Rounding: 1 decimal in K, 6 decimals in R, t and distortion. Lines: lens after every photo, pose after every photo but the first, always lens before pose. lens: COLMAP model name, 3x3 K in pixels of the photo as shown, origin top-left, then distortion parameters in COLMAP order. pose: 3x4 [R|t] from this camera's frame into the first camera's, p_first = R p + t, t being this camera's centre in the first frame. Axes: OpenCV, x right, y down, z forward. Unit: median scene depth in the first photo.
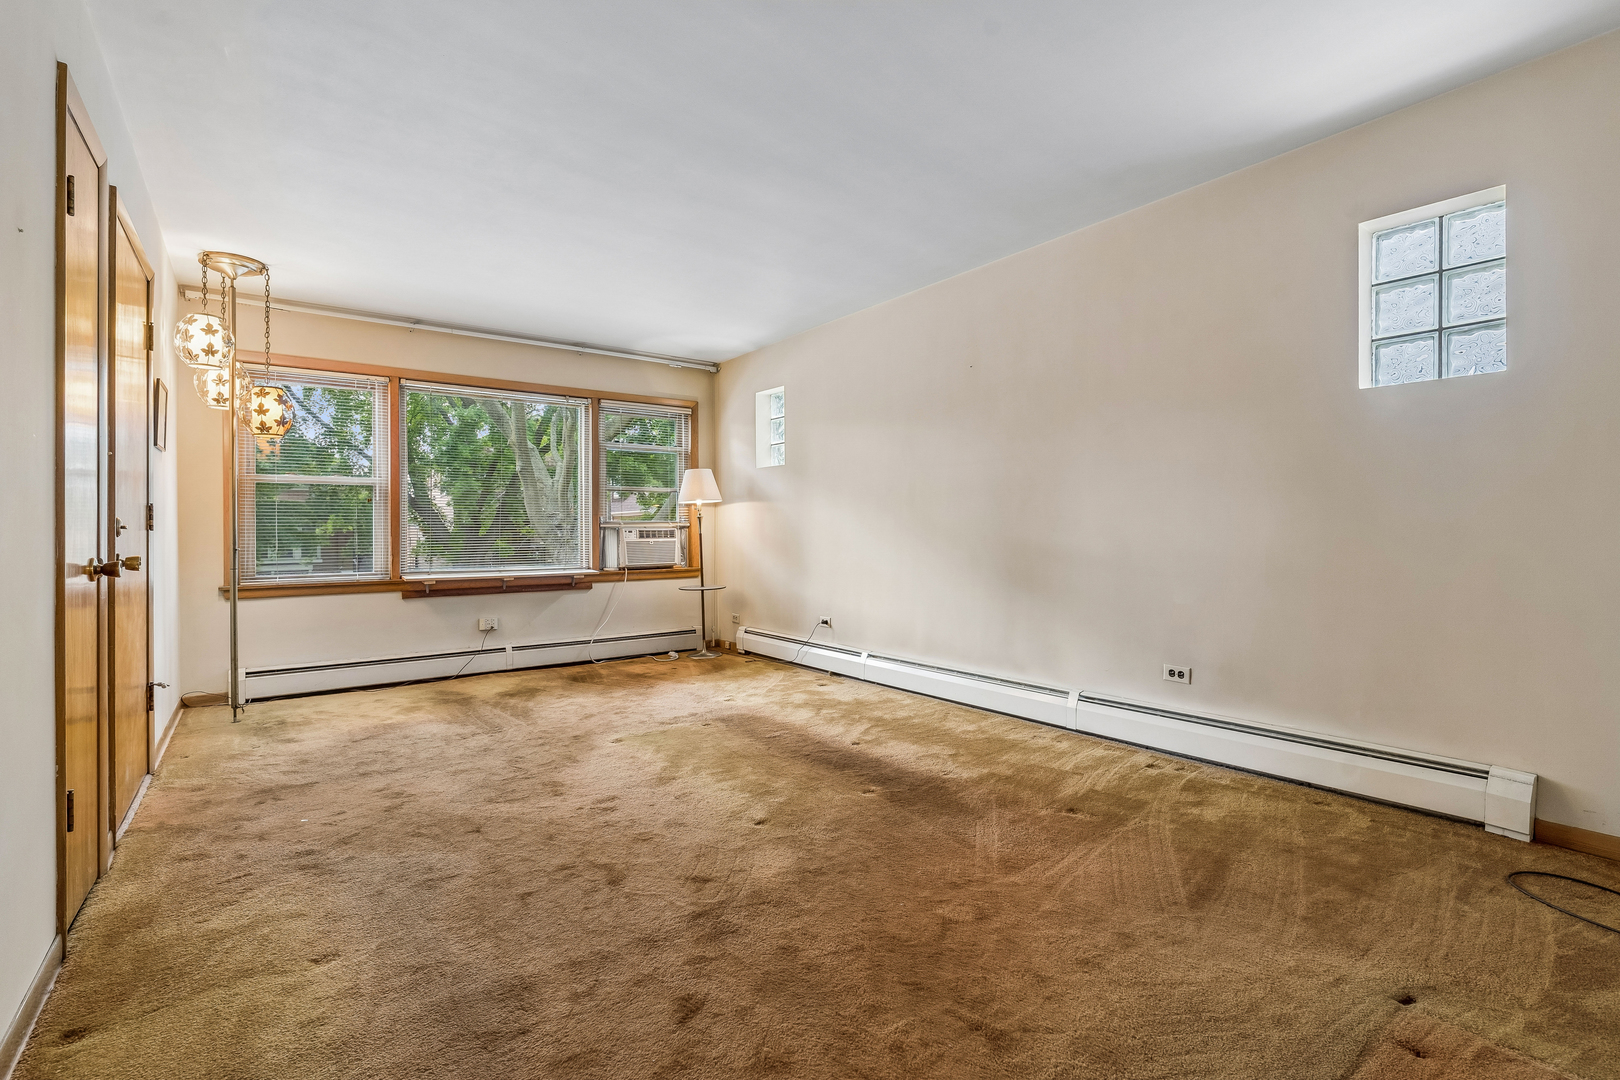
lens RADIAL K [[743.8, 0, 820.5], [0, 743.8, 539.8], [0, 0, 1]] dist [-0.002199, -0.000117]
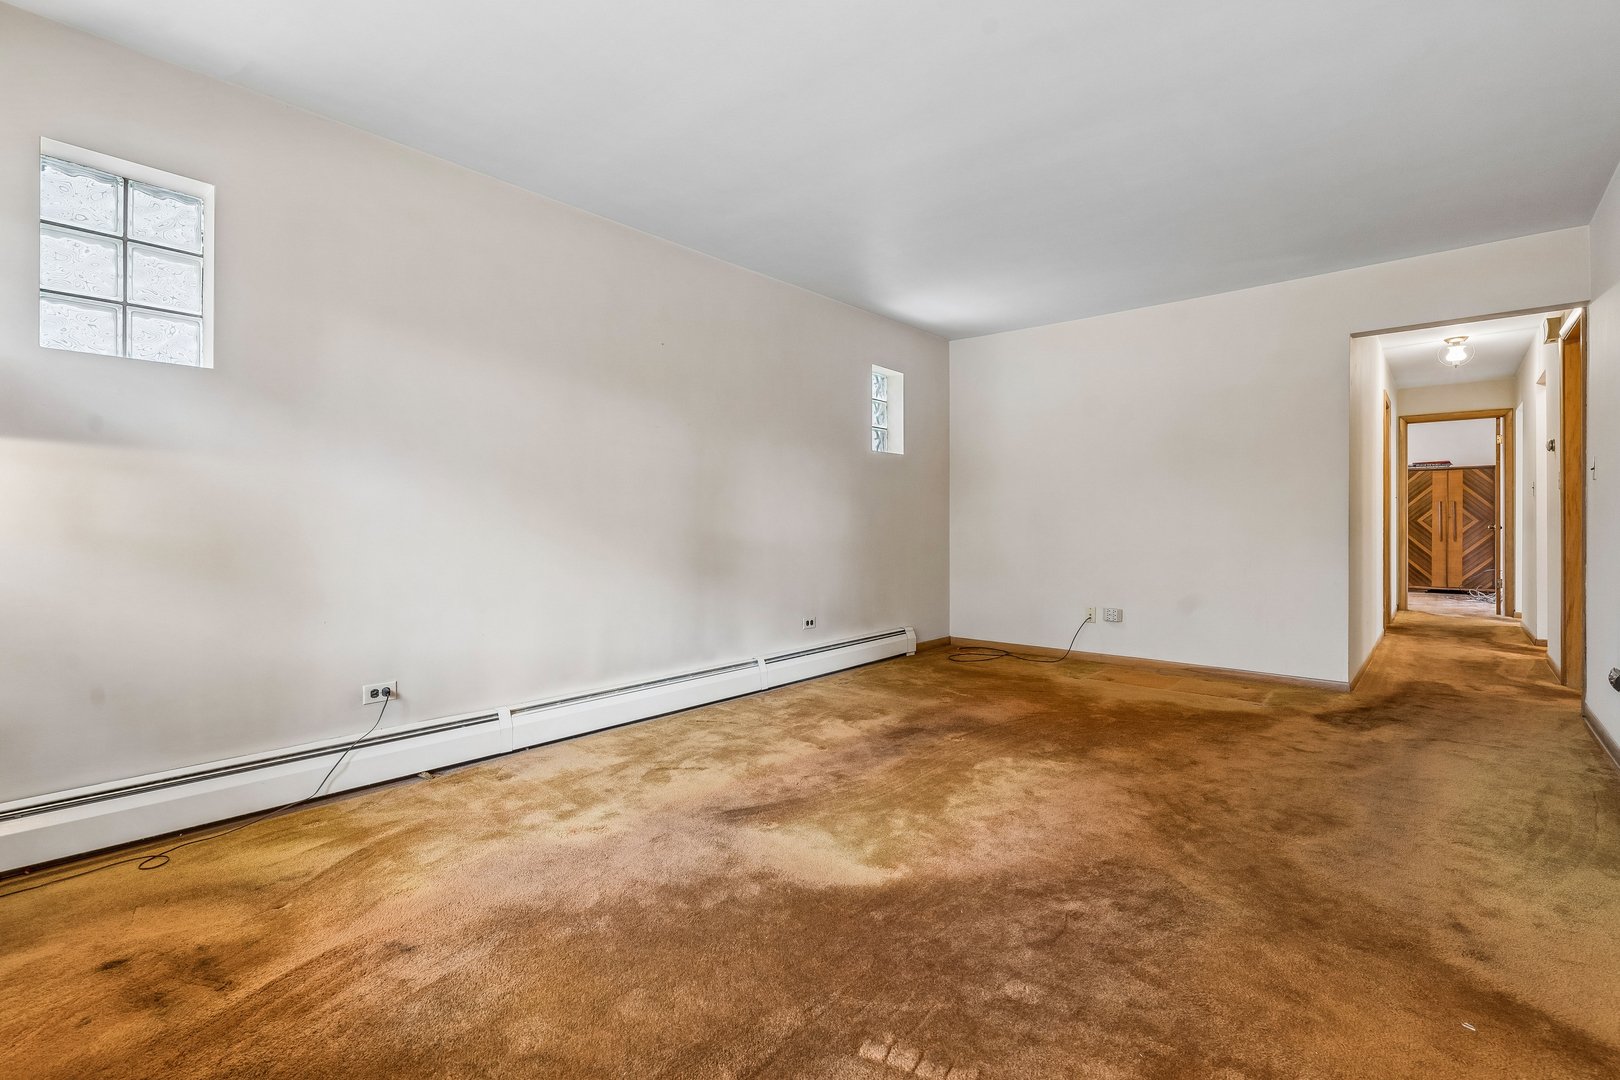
lens RADIAL K [[743.8, 0, 815.9], [0, 743.8, 525.3], [0, 0, 1]] dist [-0.002199, -0.000117]
pose [[-0.216806, -0.005249, 0.976201, -0.942158], [0.004694, 0.999968, 0.006419, -0.021020], [-0.976203, 0.005974, -0.216775, 1.292897]]
